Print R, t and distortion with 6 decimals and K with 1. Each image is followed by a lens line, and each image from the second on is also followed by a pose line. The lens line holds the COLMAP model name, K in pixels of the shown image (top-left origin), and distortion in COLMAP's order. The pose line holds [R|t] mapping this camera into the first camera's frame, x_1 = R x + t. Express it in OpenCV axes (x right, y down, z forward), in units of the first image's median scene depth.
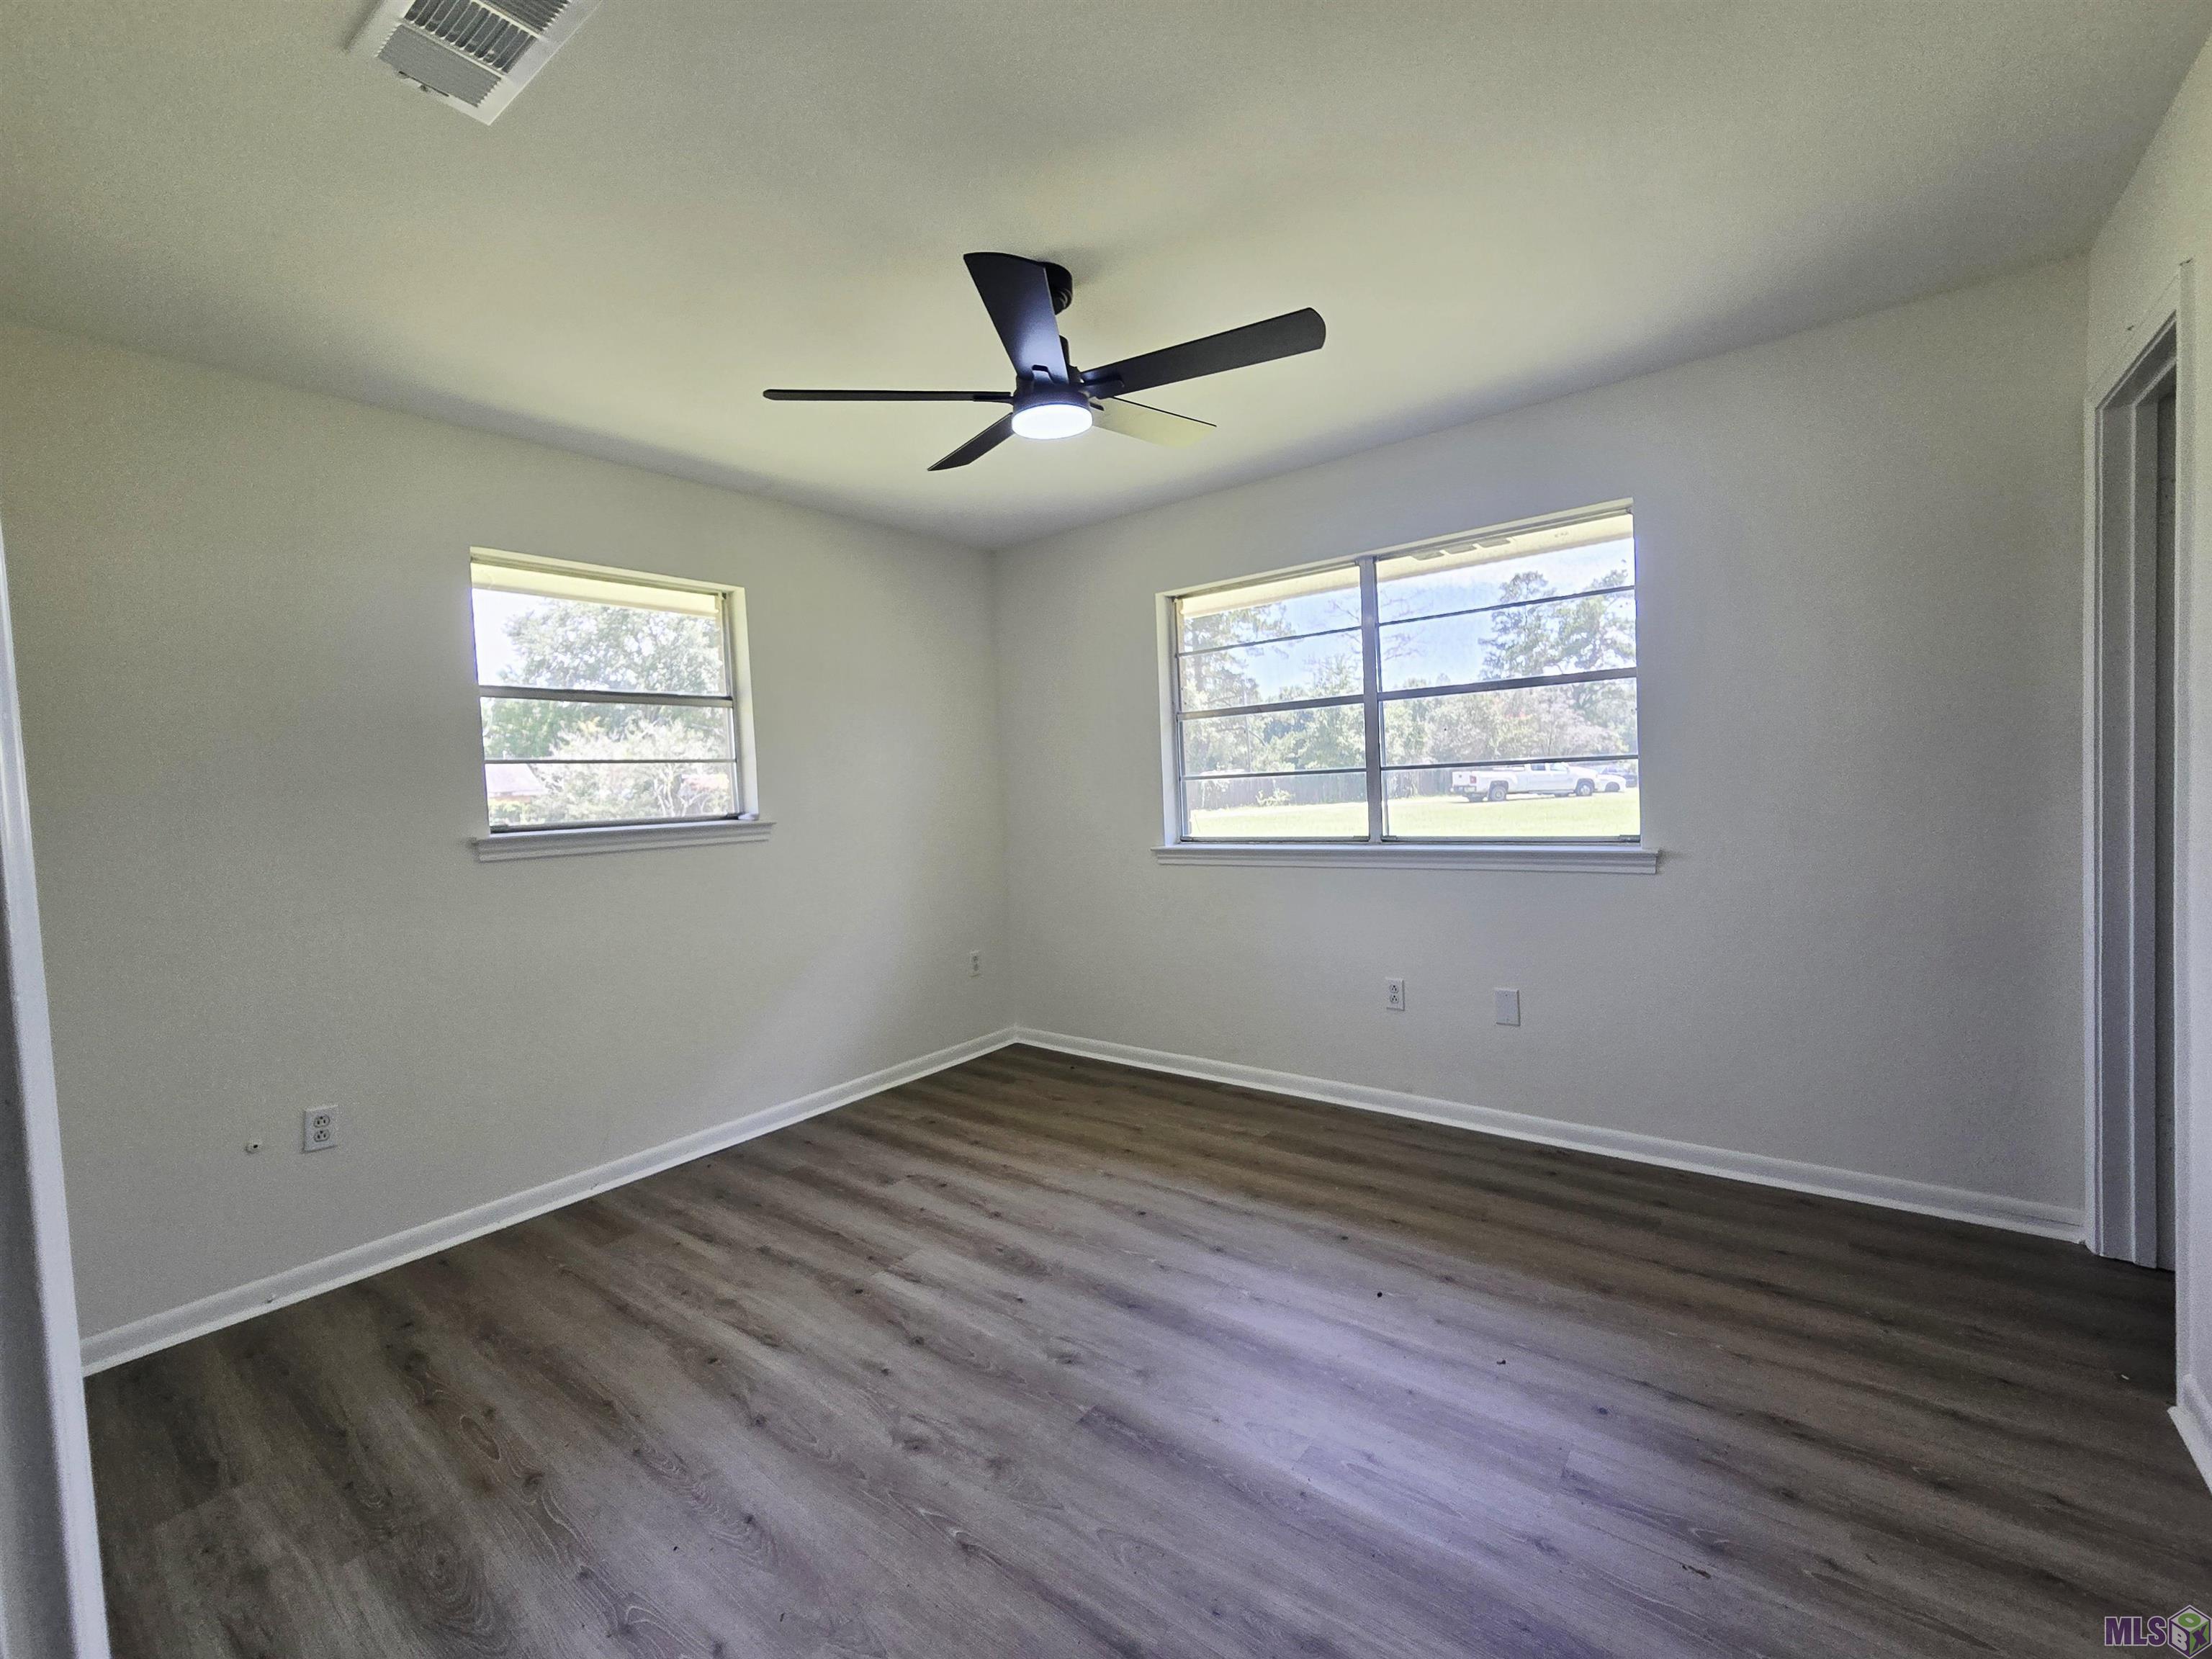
lens RADIAL K [[909.9, 0, 1082.1], [0, 909.9, 824.3], [0, 0, 1]] dist [0.000097, 0.000010]
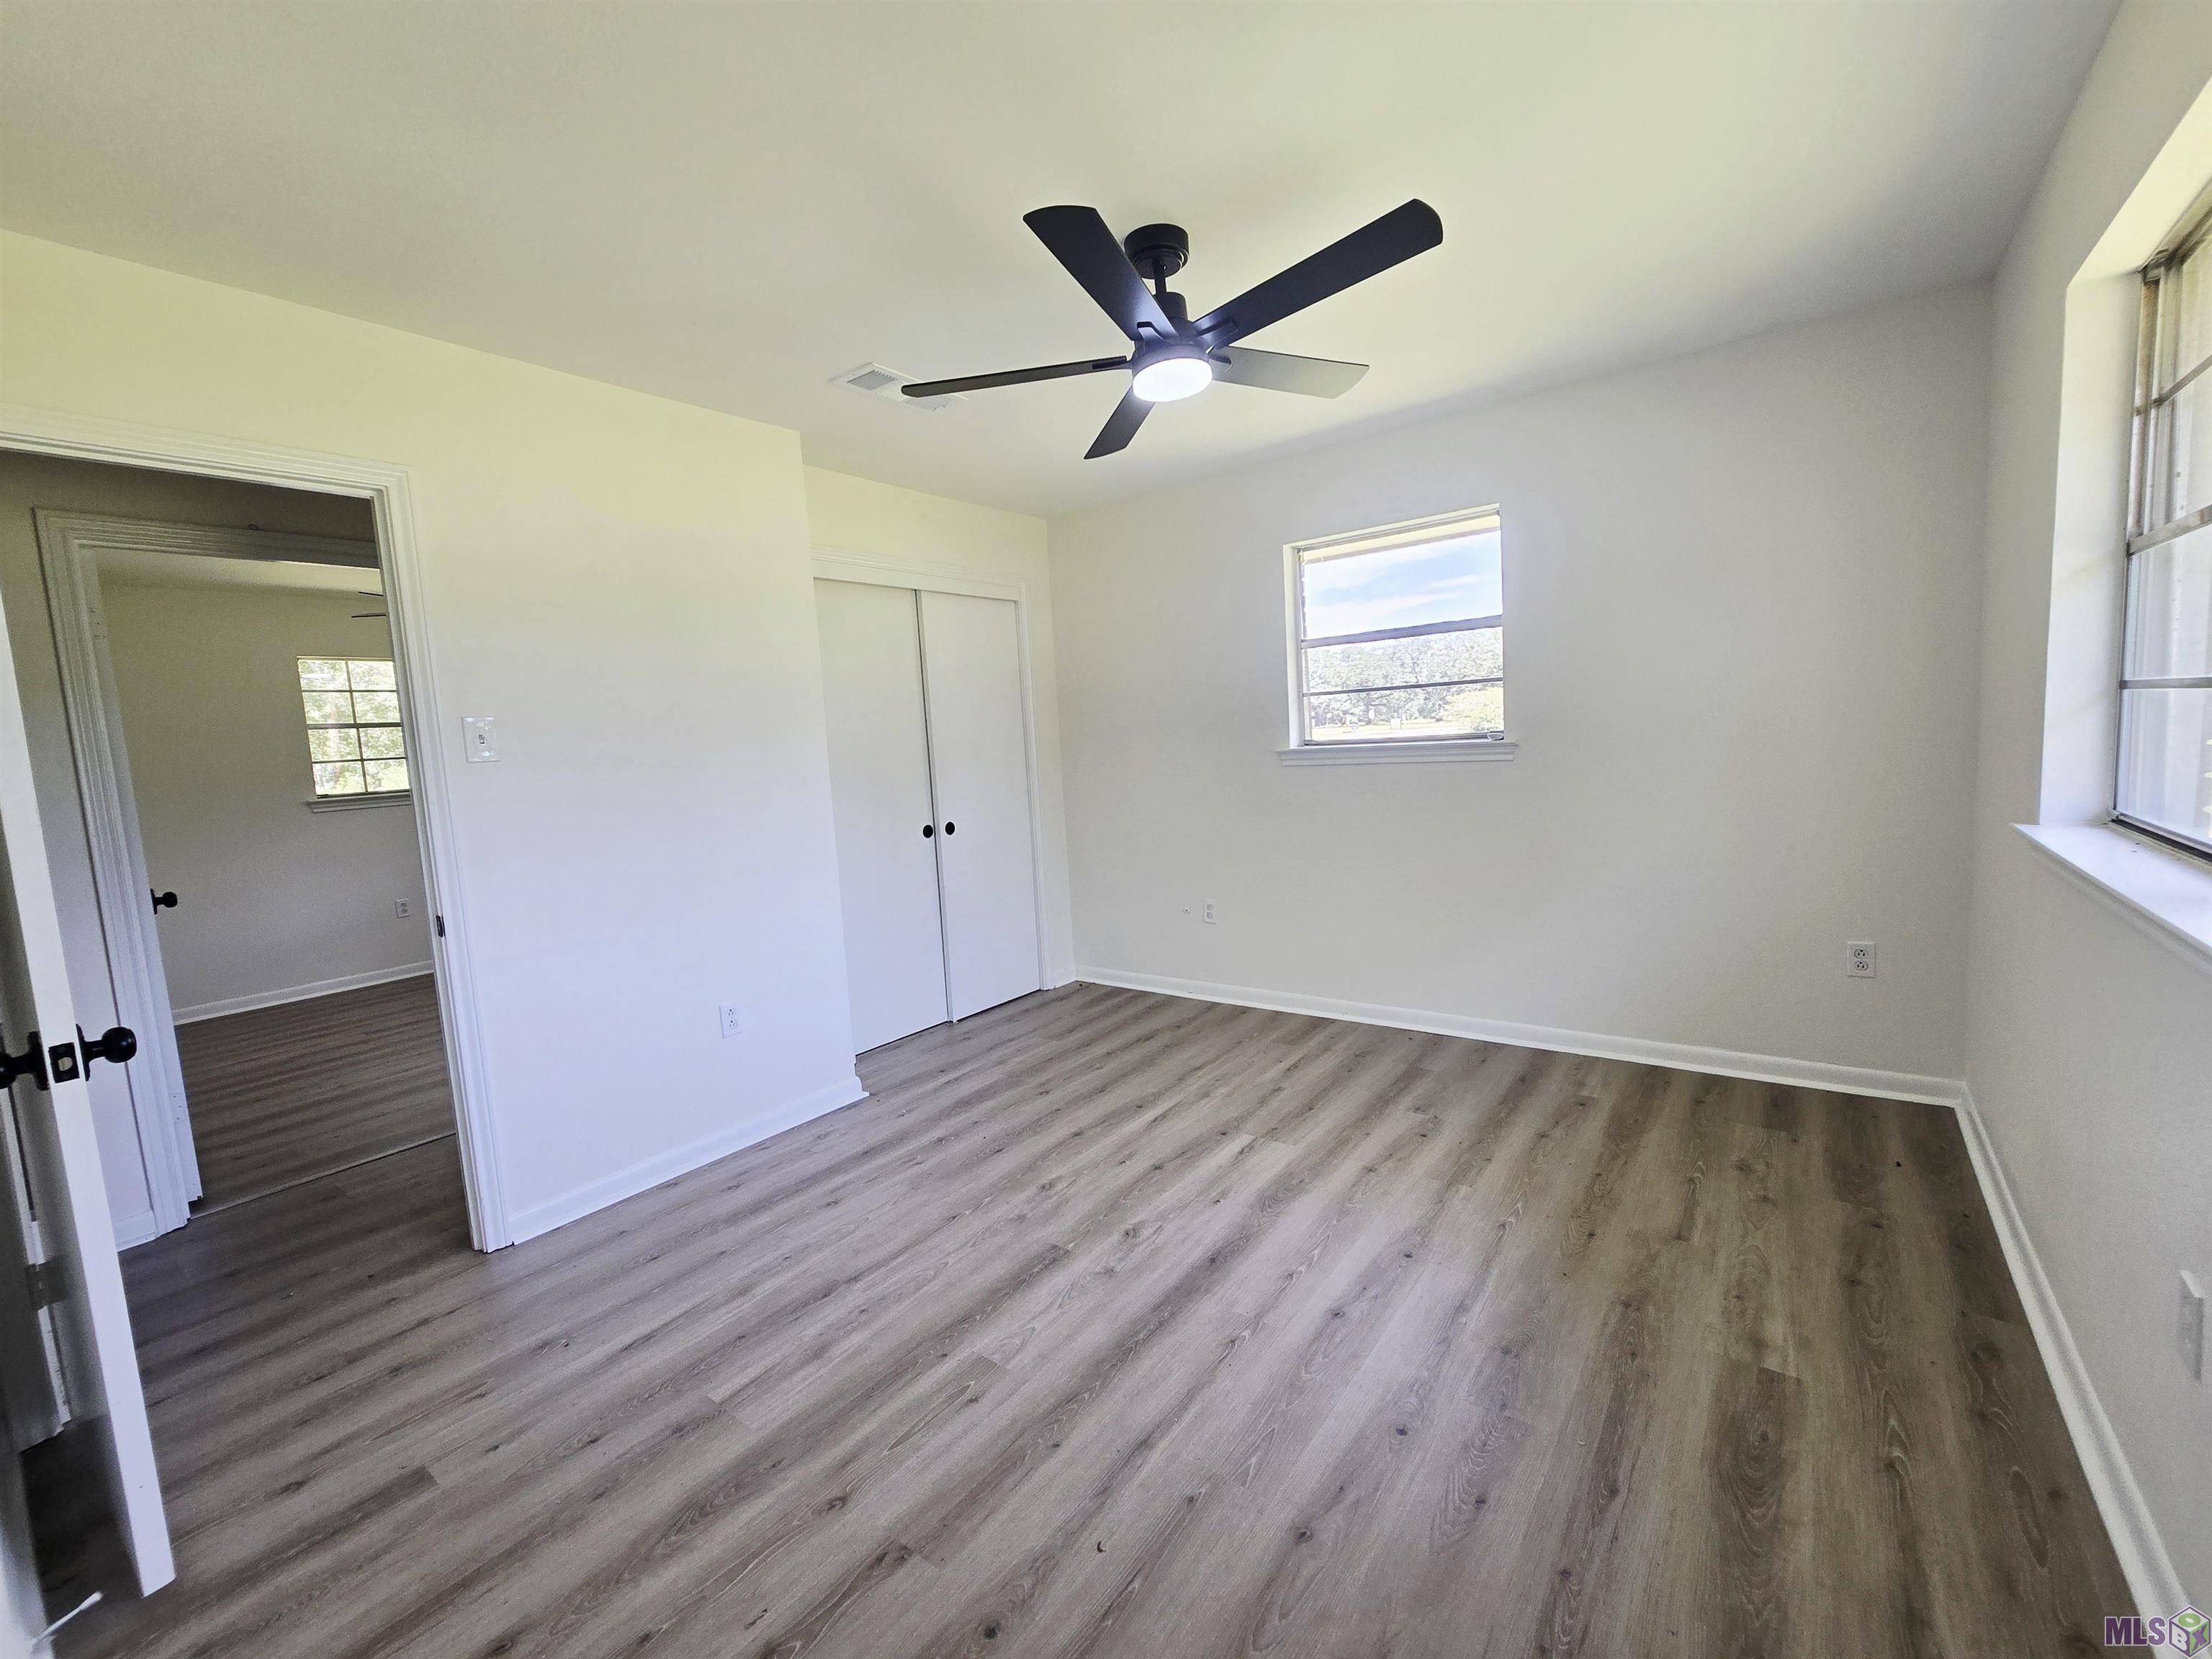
lens RADIAL K [[909.9, 0, 1112.9], [0, 909.9, 826.3], [0, 0, 1]] dist [0.000097, 0.000010]
pose [[0.032377, 0.141016, -0.989478, 0.787694], [0.021827, 0.989661, 0.141756, -0.067396], [0.999237, -0.026187, 0.028964, 0.711606]]
